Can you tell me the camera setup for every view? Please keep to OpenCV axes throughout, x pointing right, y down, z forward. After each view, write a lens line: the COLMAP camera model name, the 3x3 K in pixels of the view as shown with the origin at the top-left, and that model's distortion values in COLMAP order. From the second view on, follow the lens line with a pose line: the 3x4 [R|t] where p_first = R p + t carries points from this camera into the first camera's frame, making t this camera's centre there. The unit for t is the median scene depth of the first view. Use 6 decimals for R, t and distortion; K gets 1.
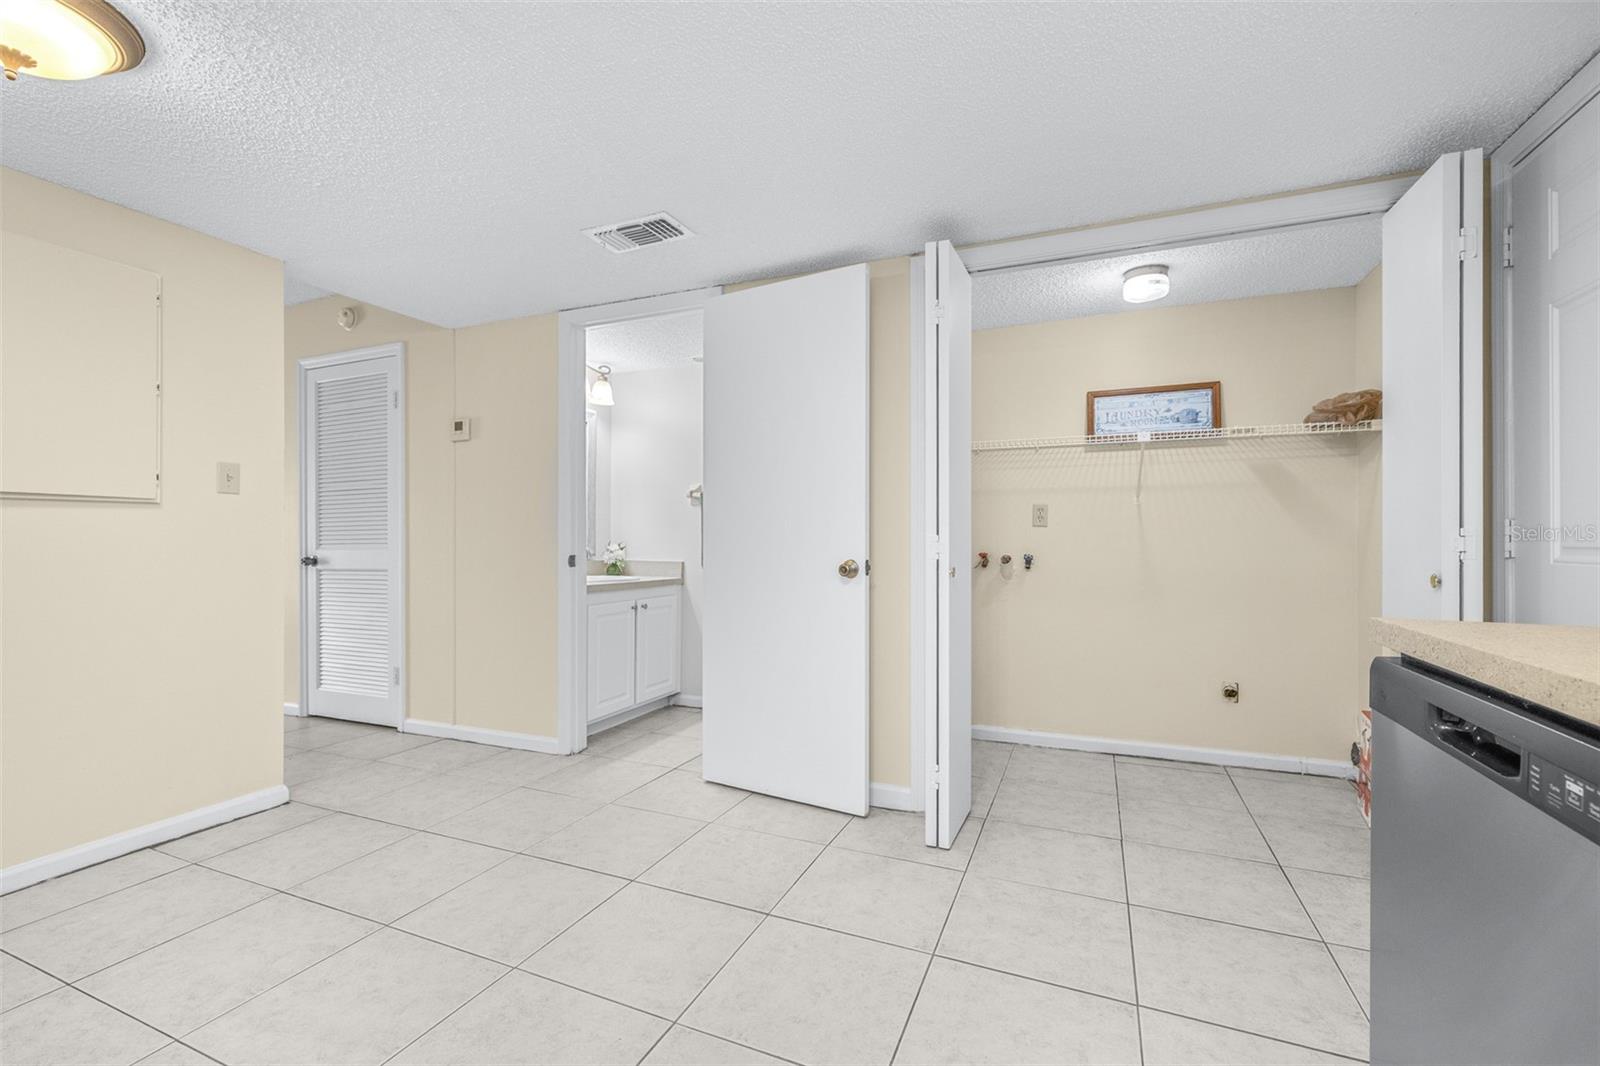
lens RADIAL K [[676.2, 0, 799.7], [0, 676.2, 531.0], [0, 0, 1]] dist [-0.000602, -0.000086]
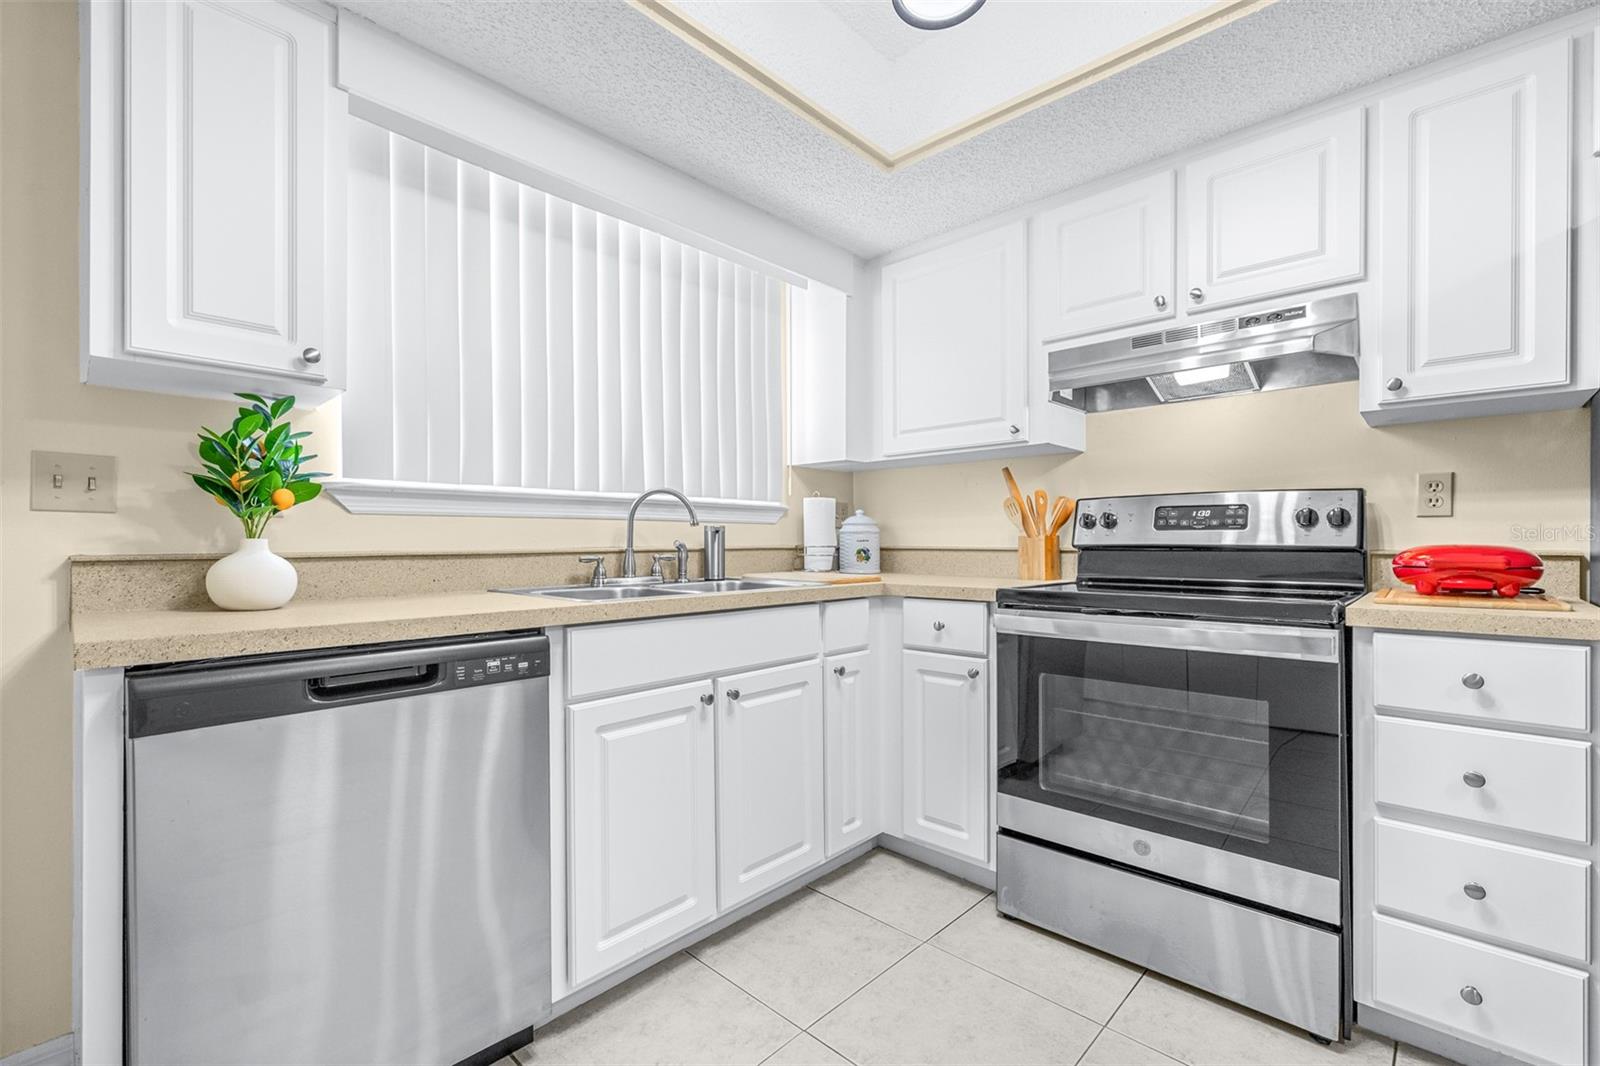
lens RADIAL K [[690.4, 0, 802.3], [0, 690.4, 542.7], [0, 0, 1]] dist [0.001028, -0.000351]
pose [[-0.937316, -0.000188, 0.348480, -0.130525], [-0.002848, 0.999971, -0.007119, 0.005734], [-0.348468, -0.007665, -0.937289, 0.720671]]
